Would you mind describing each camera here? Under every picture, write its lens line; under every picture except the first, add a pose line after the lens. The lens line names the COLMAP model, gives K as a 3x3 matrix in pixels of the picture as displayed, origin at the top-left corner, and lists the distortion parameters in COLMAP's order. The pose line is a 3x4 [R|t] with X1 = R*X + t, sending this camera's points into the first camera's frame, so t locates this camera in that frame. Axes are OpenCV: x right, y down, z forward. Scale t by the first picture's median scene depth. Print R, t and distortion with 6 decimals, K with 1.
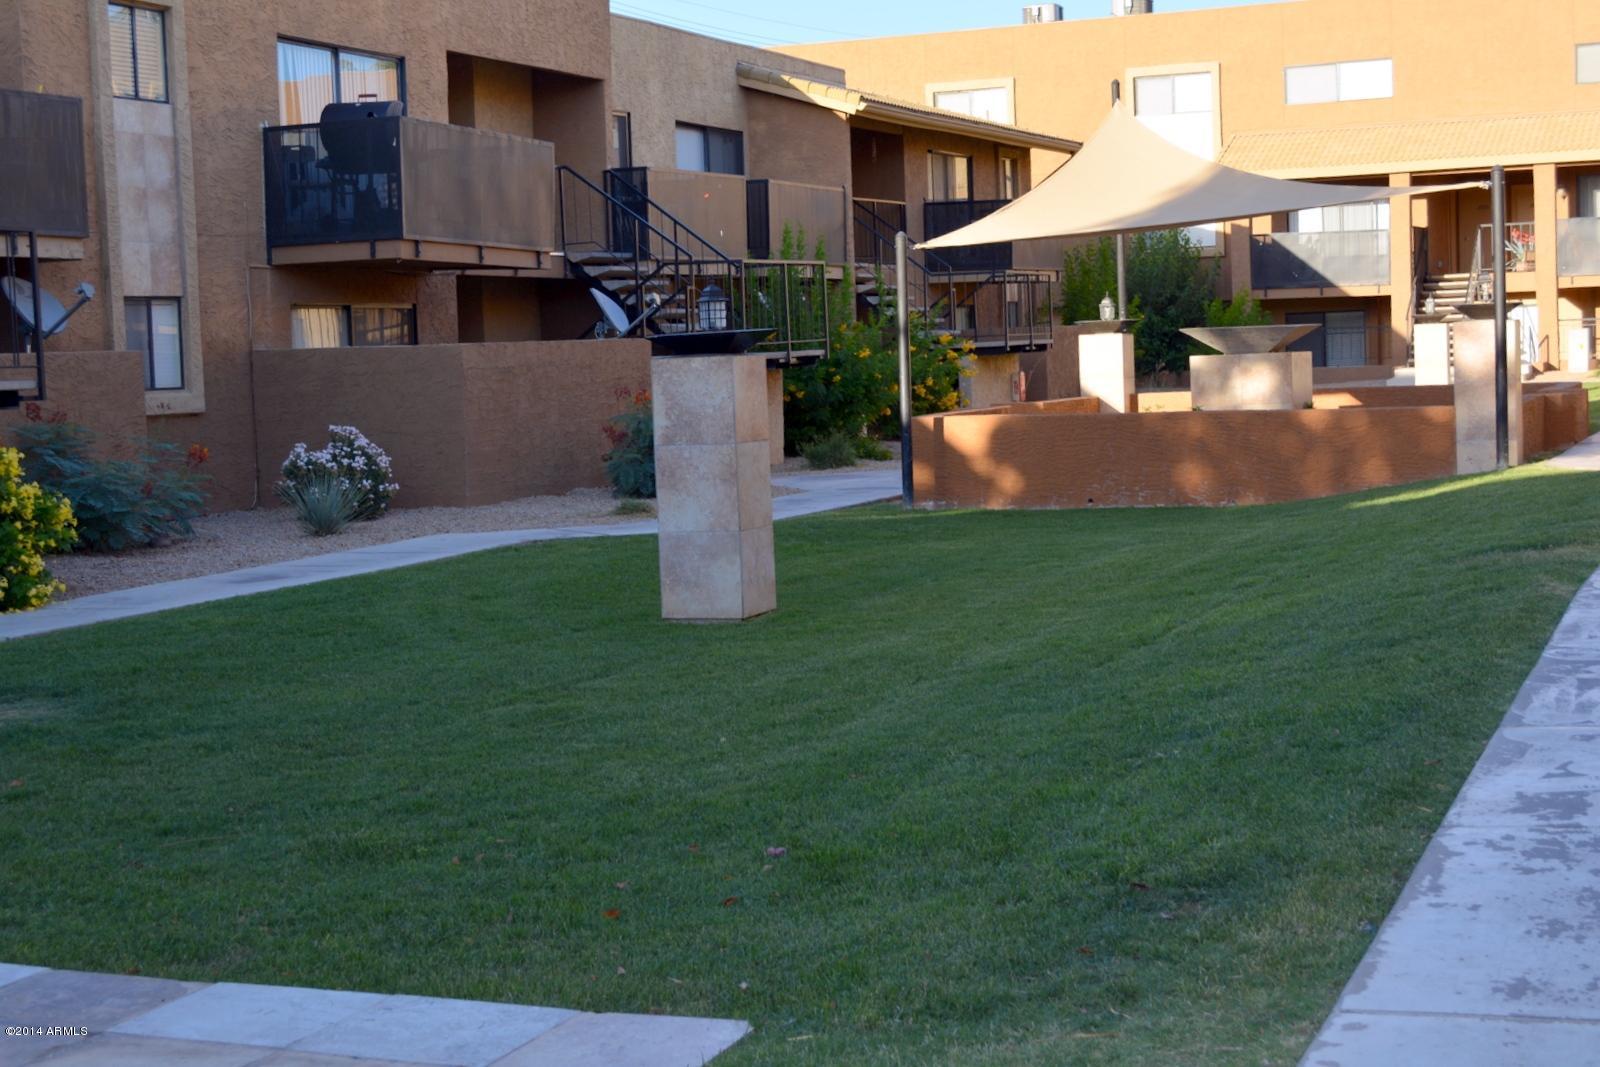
lens RADIAL K [[2391.6, 0, 797.5], [0, 2391.6, 542.2], [0, 0, 1]] dist [-0.025402, 0.000000]
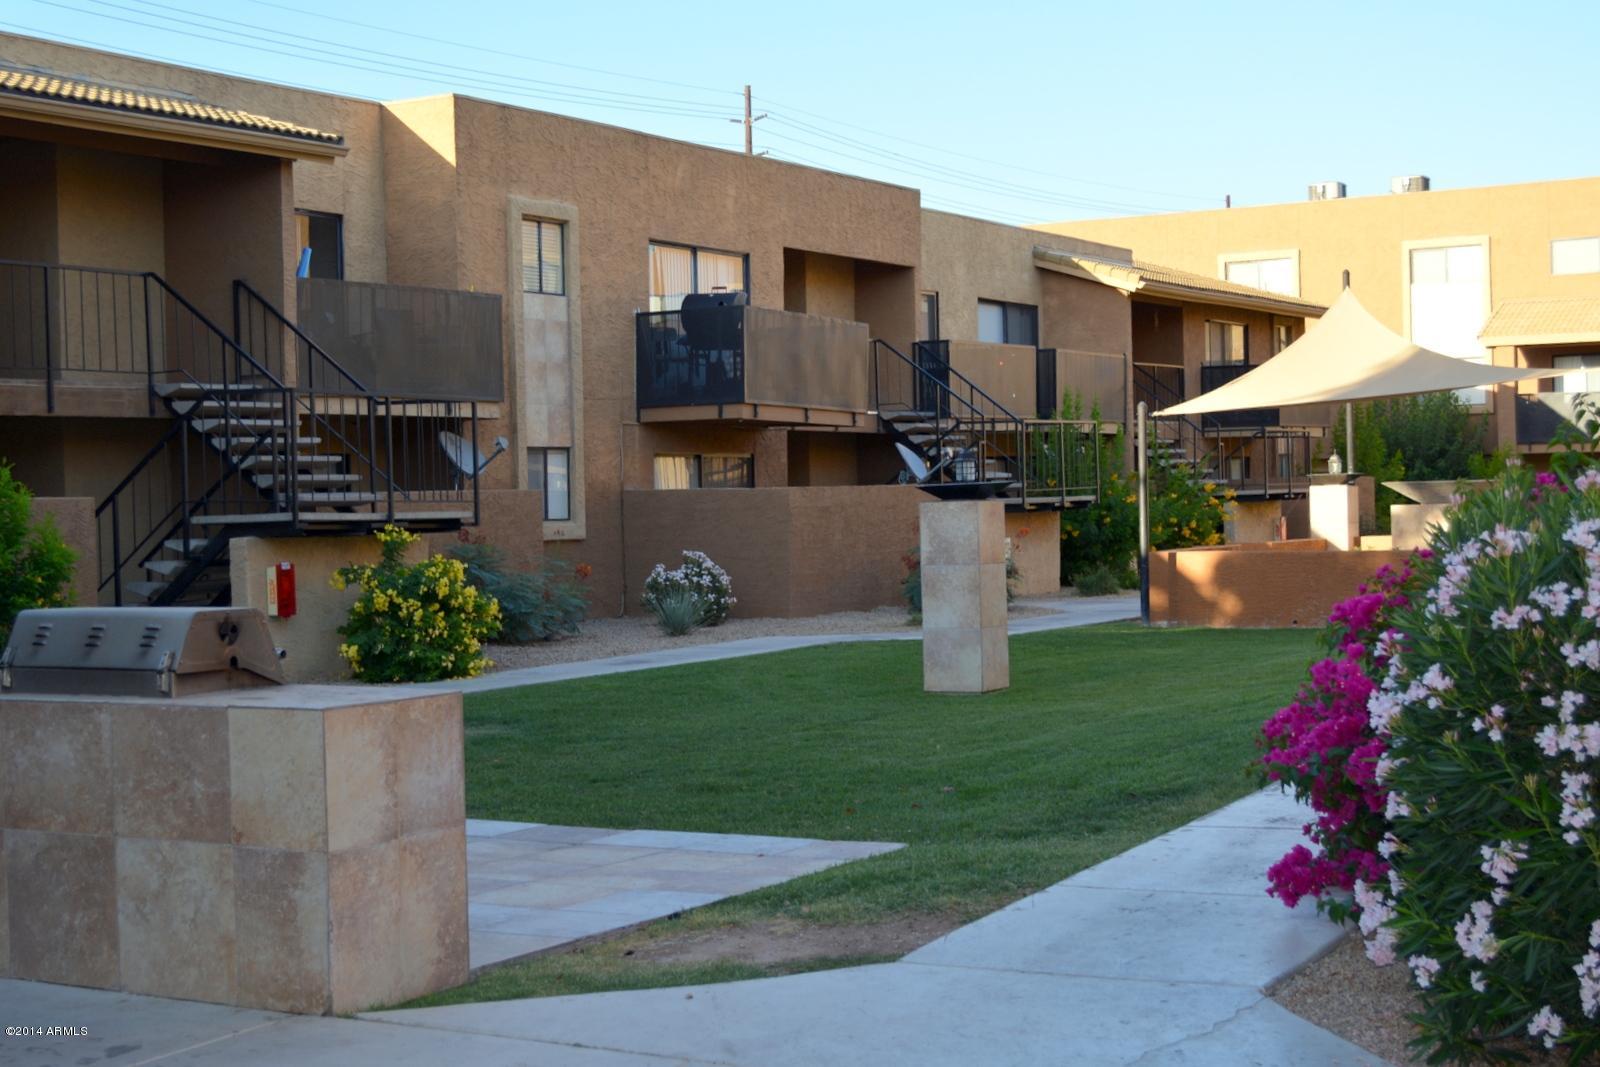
lens RADIAL K [[2391.6, 0, 800.8], [0, 2391.6, 532.9], [0, 0, 1]] dist [-0.025402, 0.000000]
pose [[0.990301, 0.015080, -0.138119, 0.037828], [-0.023702, 0.997856, -0.060998, 0.016462], [0.136903, 0.063680, 0.988536, -0.228548]]
